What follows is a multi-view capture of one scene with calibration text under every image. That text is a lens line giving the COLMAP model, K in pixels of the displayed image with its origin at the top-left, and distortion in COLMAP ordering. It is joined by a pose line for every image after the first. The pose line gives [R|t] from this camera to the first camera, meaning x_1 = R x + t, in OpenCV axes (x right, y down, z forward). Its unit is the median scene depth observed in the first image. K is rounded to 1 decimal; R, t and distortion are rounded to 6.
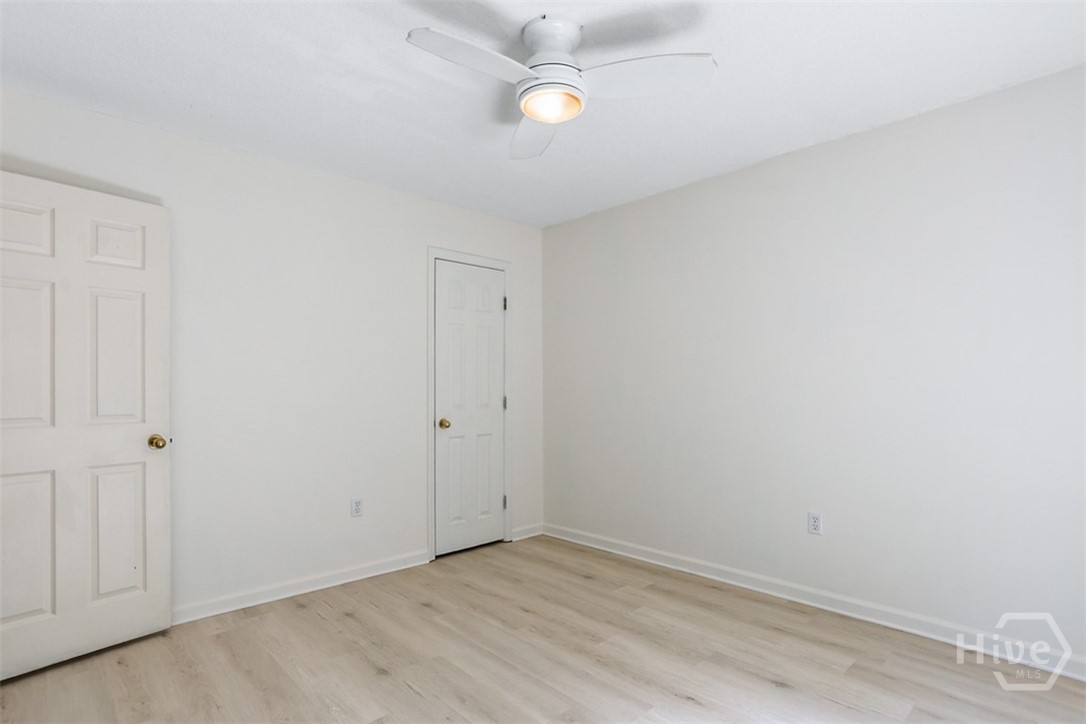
lens RADIAL K [[547.0, 0, 531.4], [0, 547.0, 368.3], [0, 0, 1]] dist [-0.034725, 0.017587]
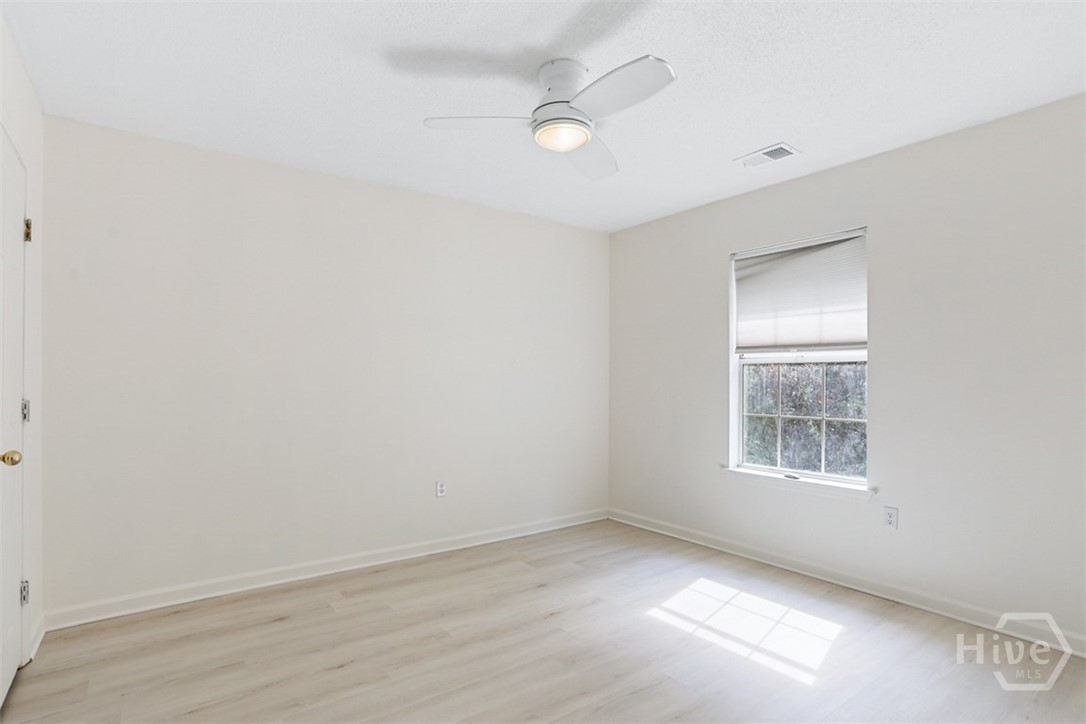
lens RADIAL K [[547.0, 0, 531.8], [0, 547.0, 363.8], [0, 0, 1]] dist [-0.034725, 0.017587]
pose [[0.117580, 0.032555, 0.992530, -0.781607], [-0.043922, 0.998655, -0.027553, 0.011658], [-0.992092, -0.040354, 0.118852, 0.647858]]
